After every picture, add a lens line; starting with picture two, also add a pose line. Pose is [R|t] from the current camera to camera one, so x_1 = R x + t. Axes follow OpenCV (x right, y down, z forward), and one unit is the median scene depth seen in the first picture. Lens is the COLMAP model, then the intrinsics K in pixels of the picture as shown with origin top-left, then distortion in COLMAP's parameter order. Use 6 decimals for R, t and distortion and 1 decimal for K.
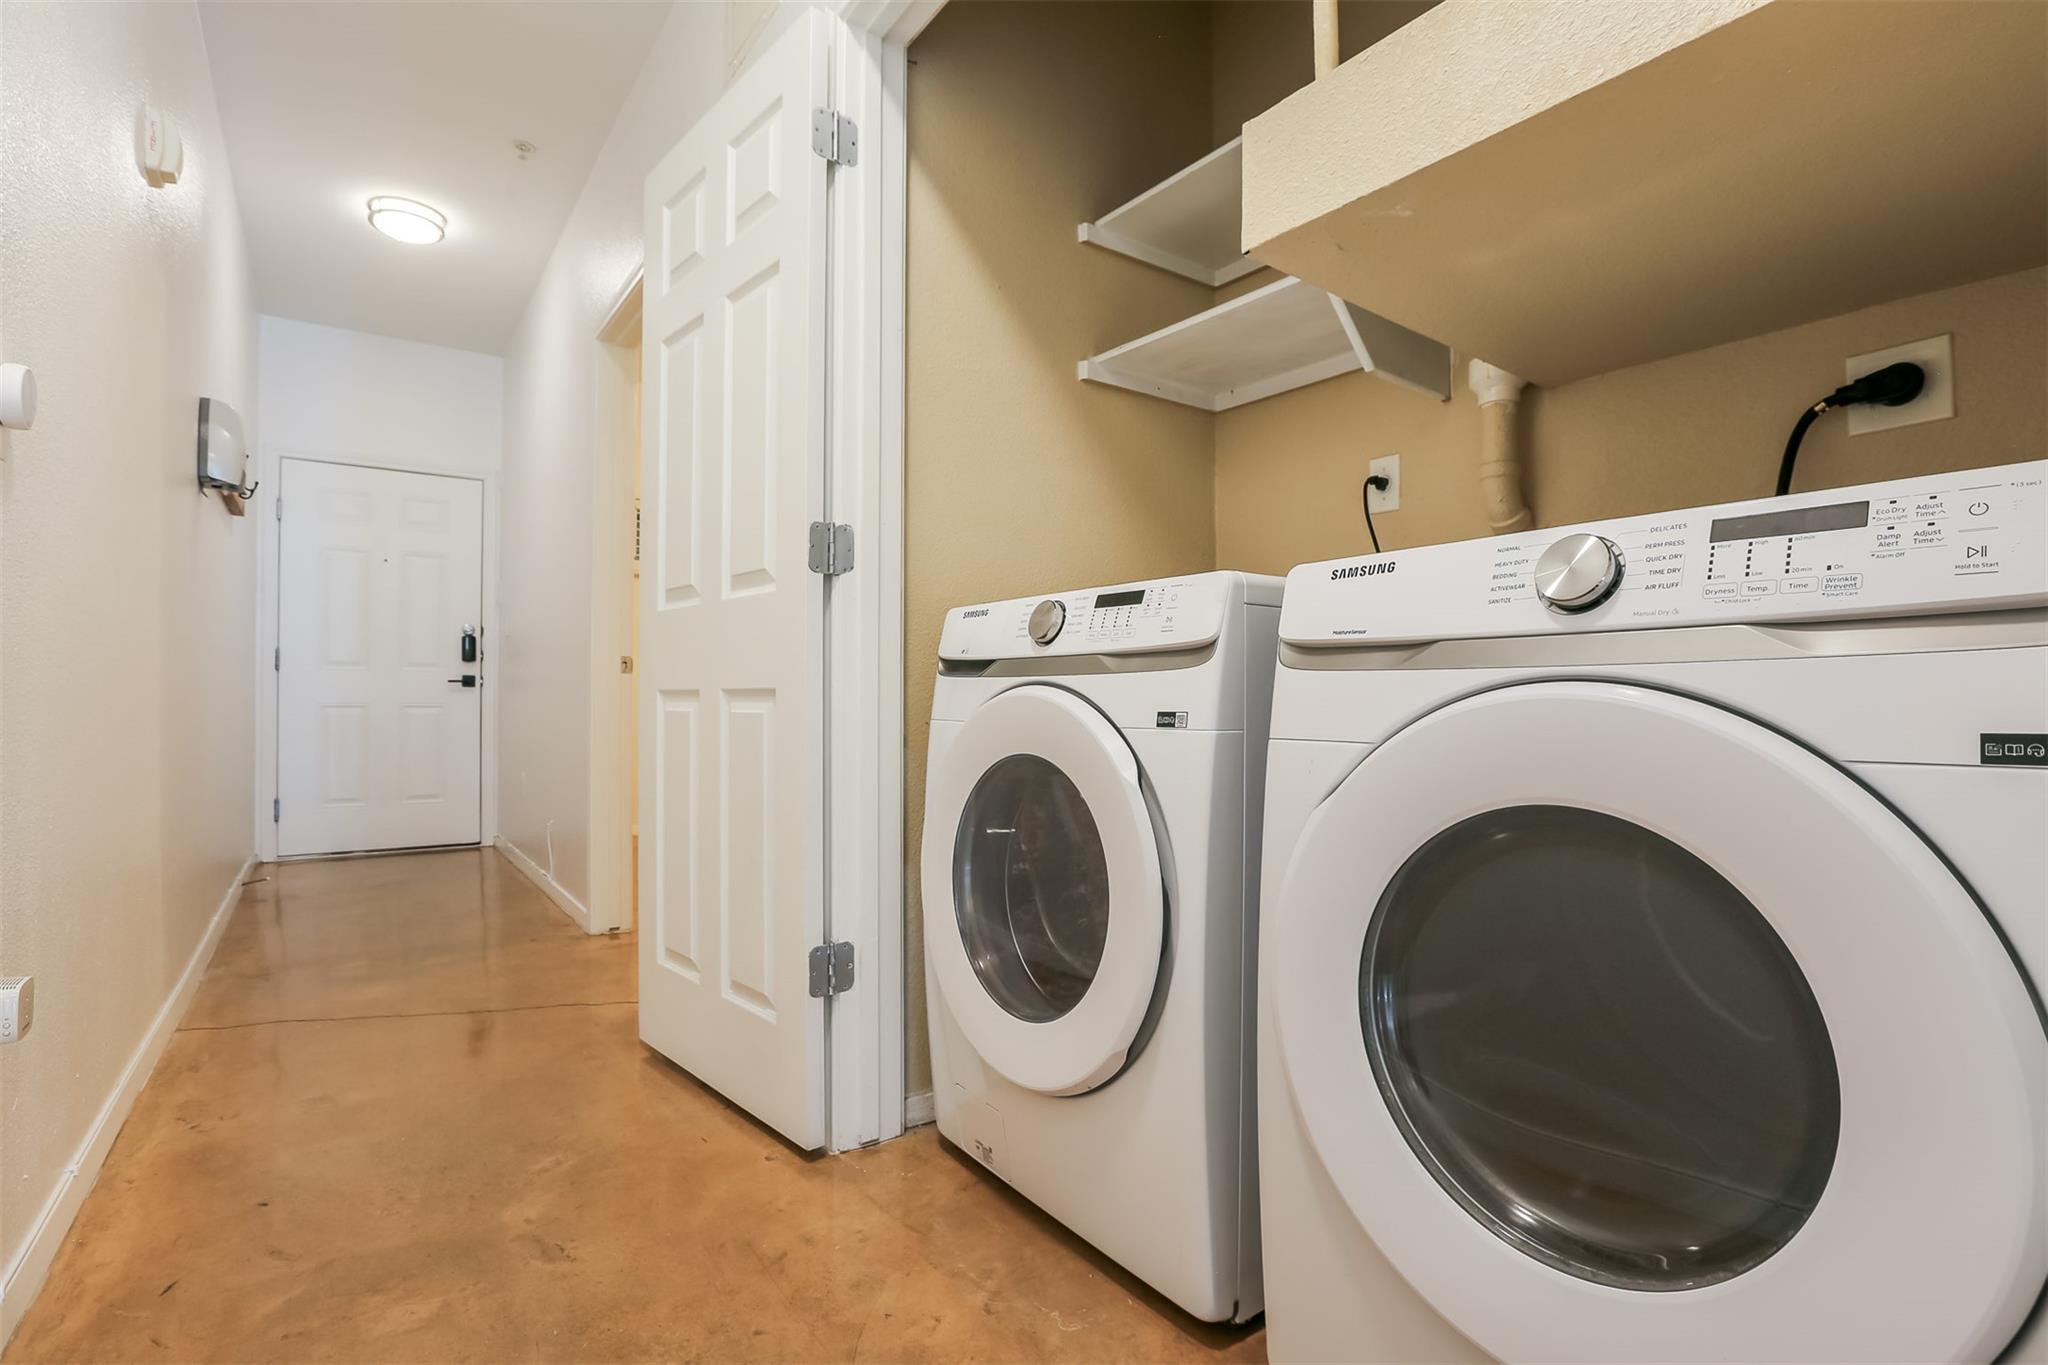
lens RADIAL K [[960.1, 0, 1014.9], [0, 960.1, 695.6], [0, 0, 1]] dist [-0.046599, 0.013444]
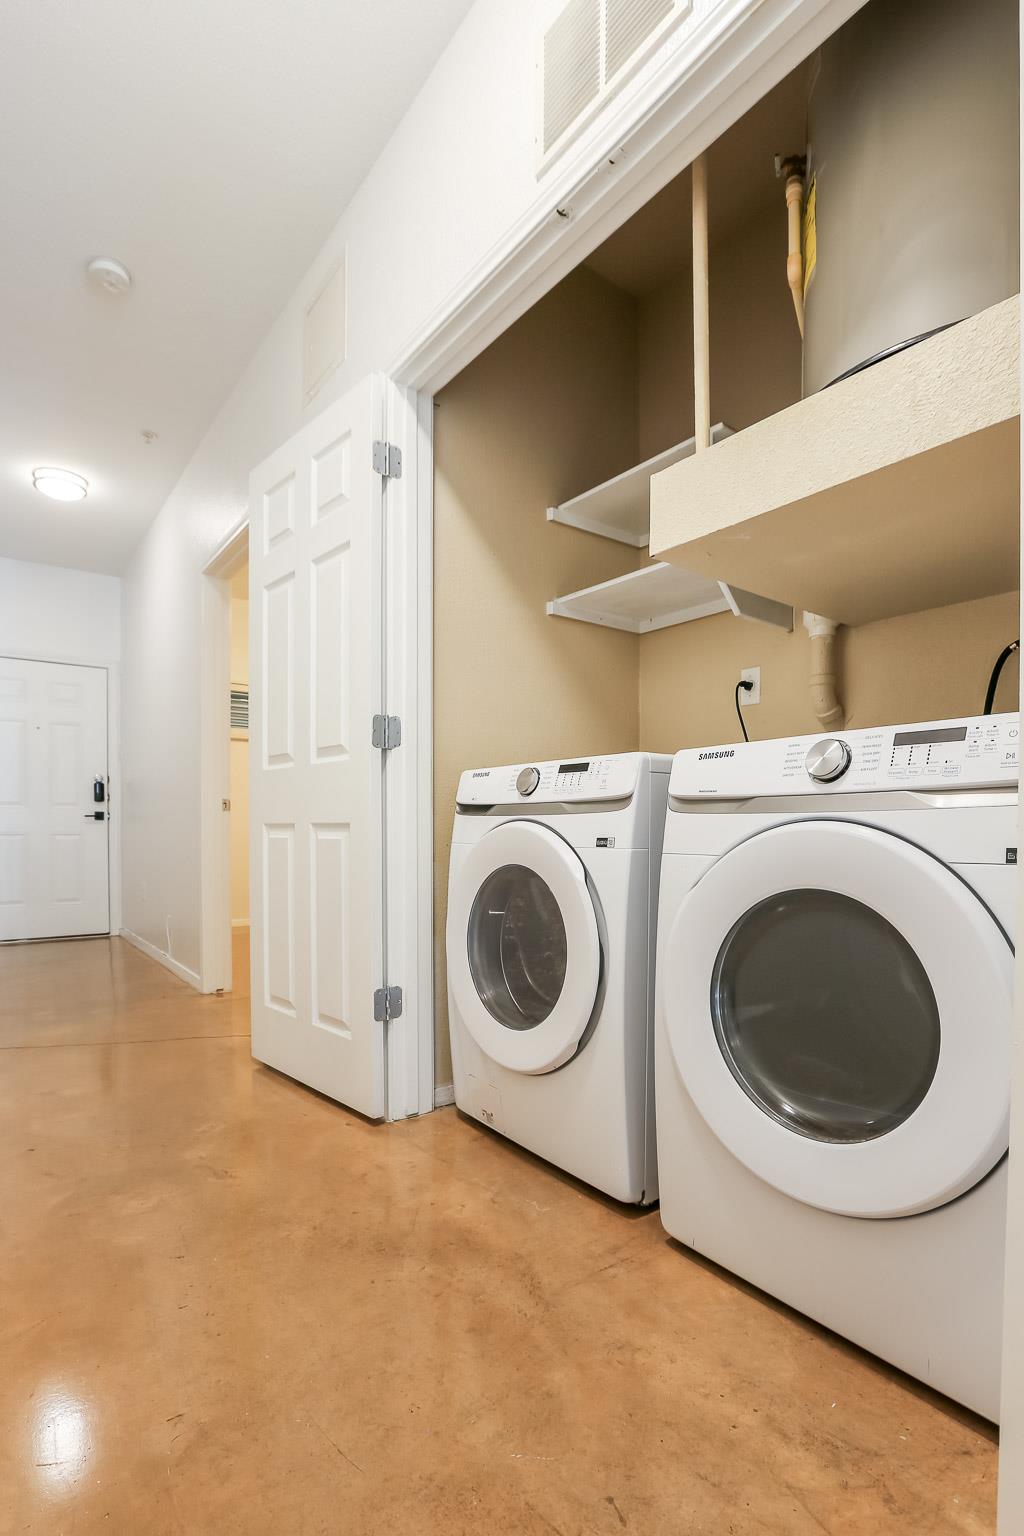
lens RADIAL K [[720.1, 0, 491.0], [0, 720.1, 848.1], [0, 0, 1]] dist [-0.046599, 0.013444]
pose [[0.999982, -0.000750, -0.005937, -0.017115], [0.000934, 0.999517, 0.031050, -0.002343], [0.005911, -0.031055, 0.999500, -0.158803]]
